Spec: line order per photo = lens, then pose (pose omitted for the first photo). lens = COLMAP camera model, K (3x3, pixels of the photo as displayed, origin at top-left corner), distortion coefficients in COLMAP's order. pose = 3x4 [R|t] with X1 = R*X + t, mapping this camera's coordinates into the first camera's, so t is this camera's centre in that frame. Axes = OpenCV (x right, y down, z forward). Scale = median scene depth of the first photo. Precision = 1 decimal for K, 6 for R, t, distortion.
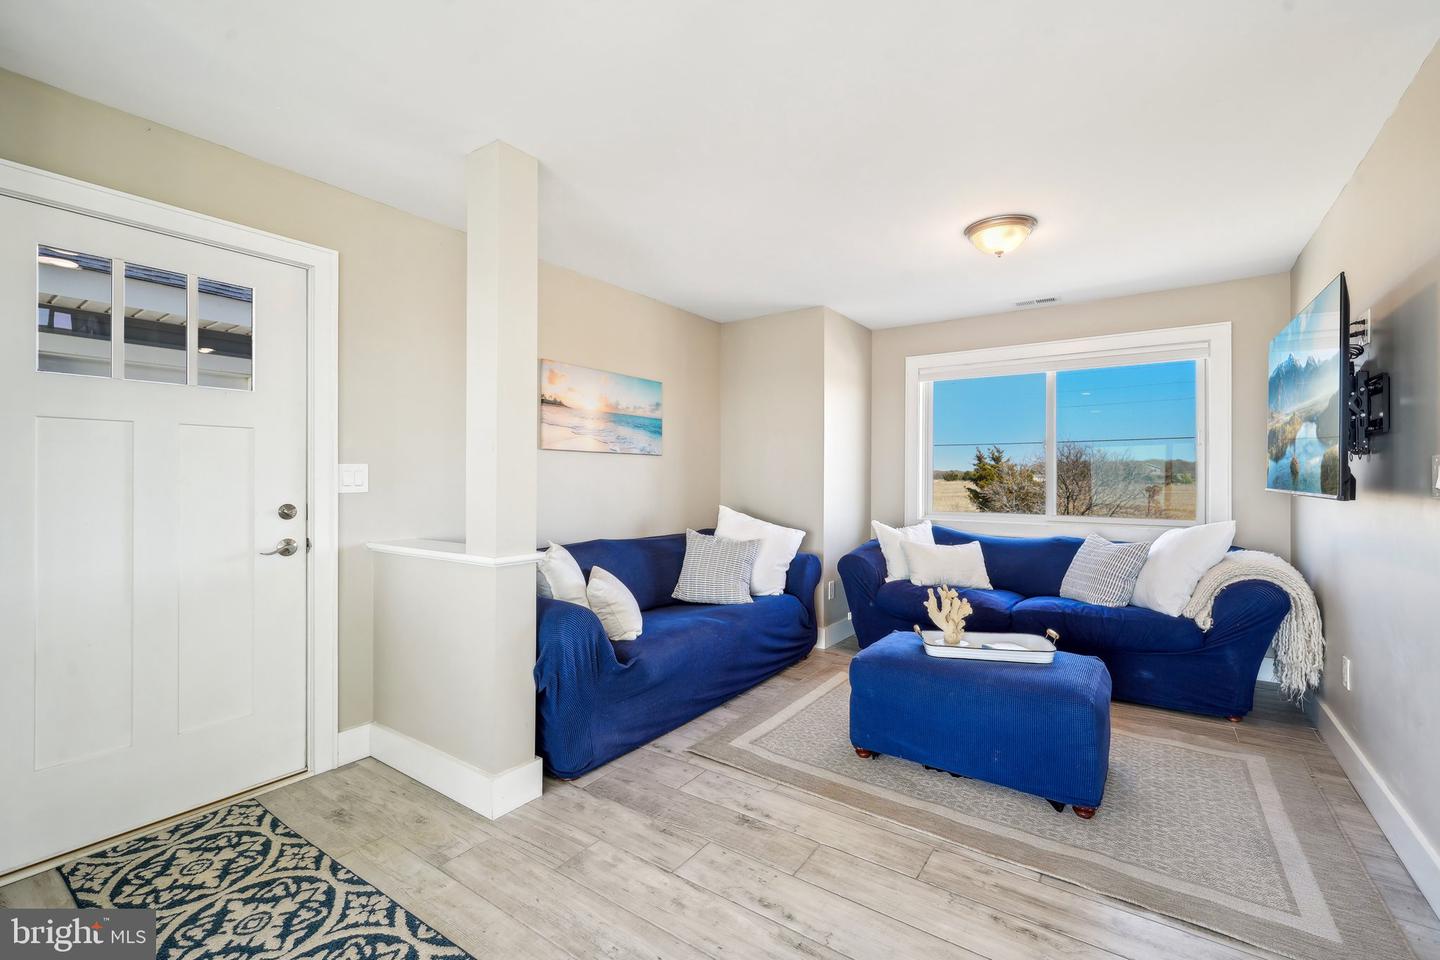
lens RADIAL K [[614.2, 0, 722.4], [0, 614.2, 474.7], [0, 0, 1]] dist [-0.001070, -0.000074]
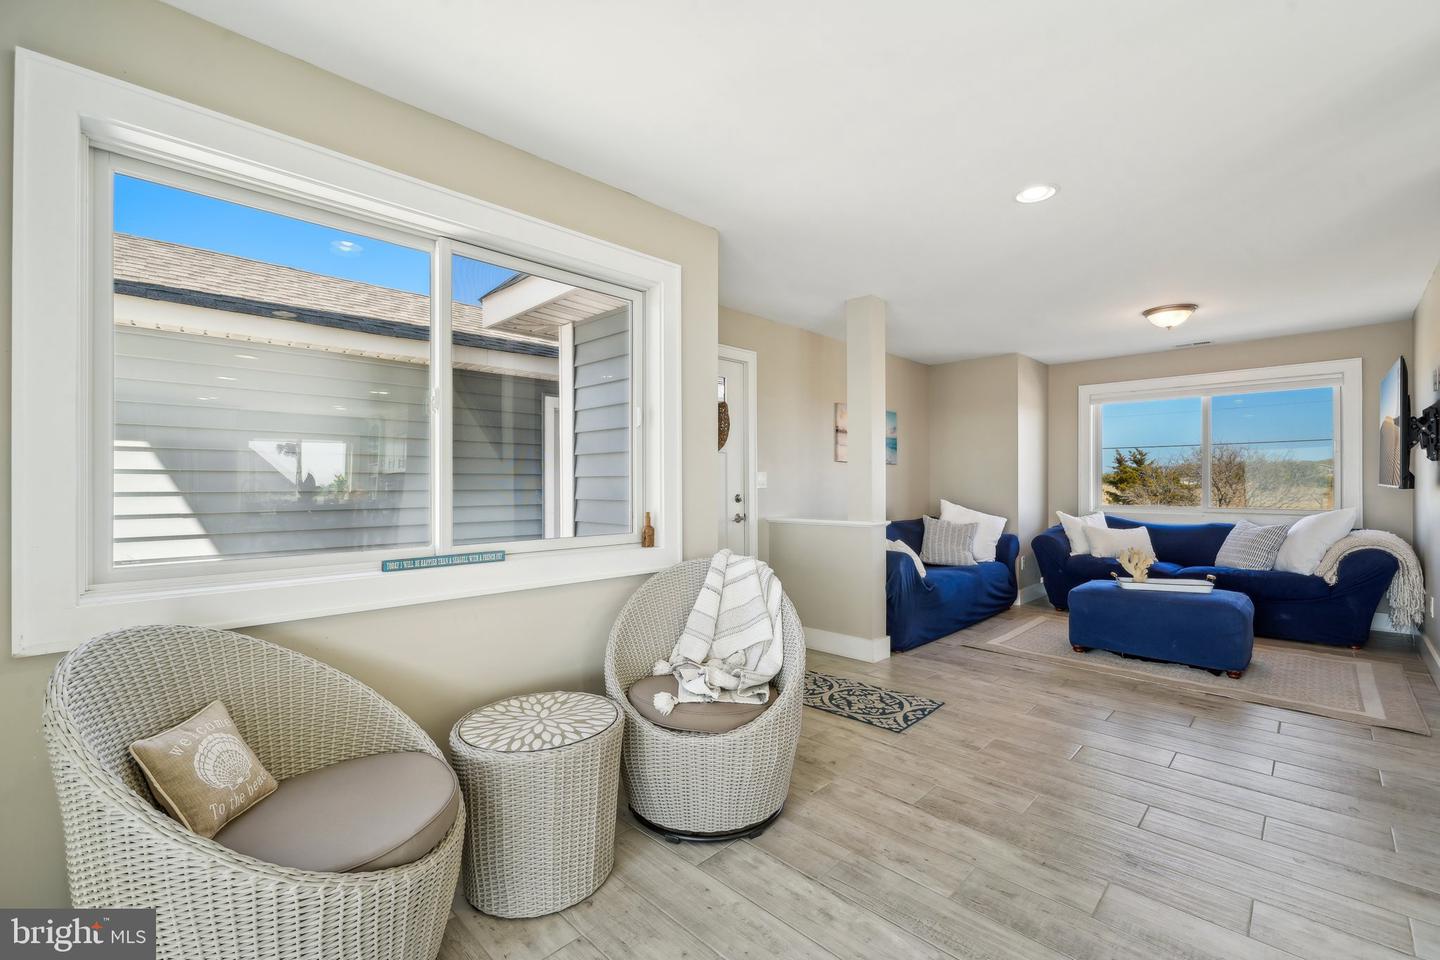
lens RADIAL K [[605.8, 0, 720.0], [0, 605.8, 480.0], [0, 0, 1]] dist [0.002408, -0.003085]
pose [[0.984351, -0.005395, -0.176137, -0.341029], [0.005379, 0.999985, -0.000566, 0.004621], [0.176138, -0.000390, 0.984365, -0.598870]]
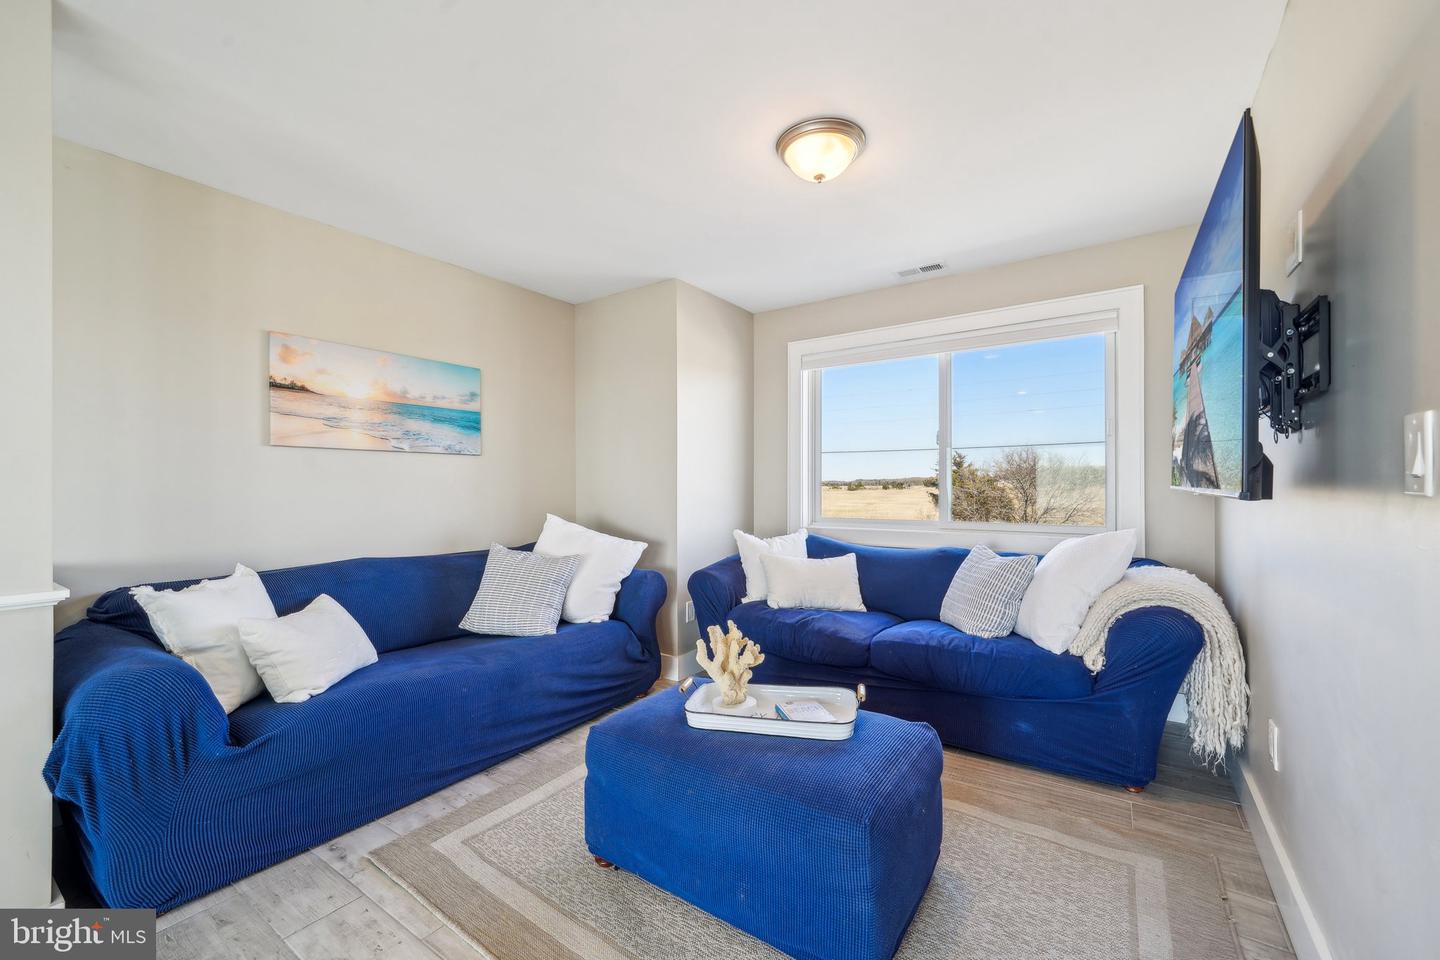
lens RADIAL K [[578.1, 0, 721.7], [0, 578.1, 485.6], [0, 0, 1]] dist [0.002403, 0.000046]
pose [[0.999920, -0.008921, 0.008982, 0.301904], [0.008877, 0.999949, 0.004880, 0.012442], [-0.009026, -0.004800, 0.999948, 0.270843]]
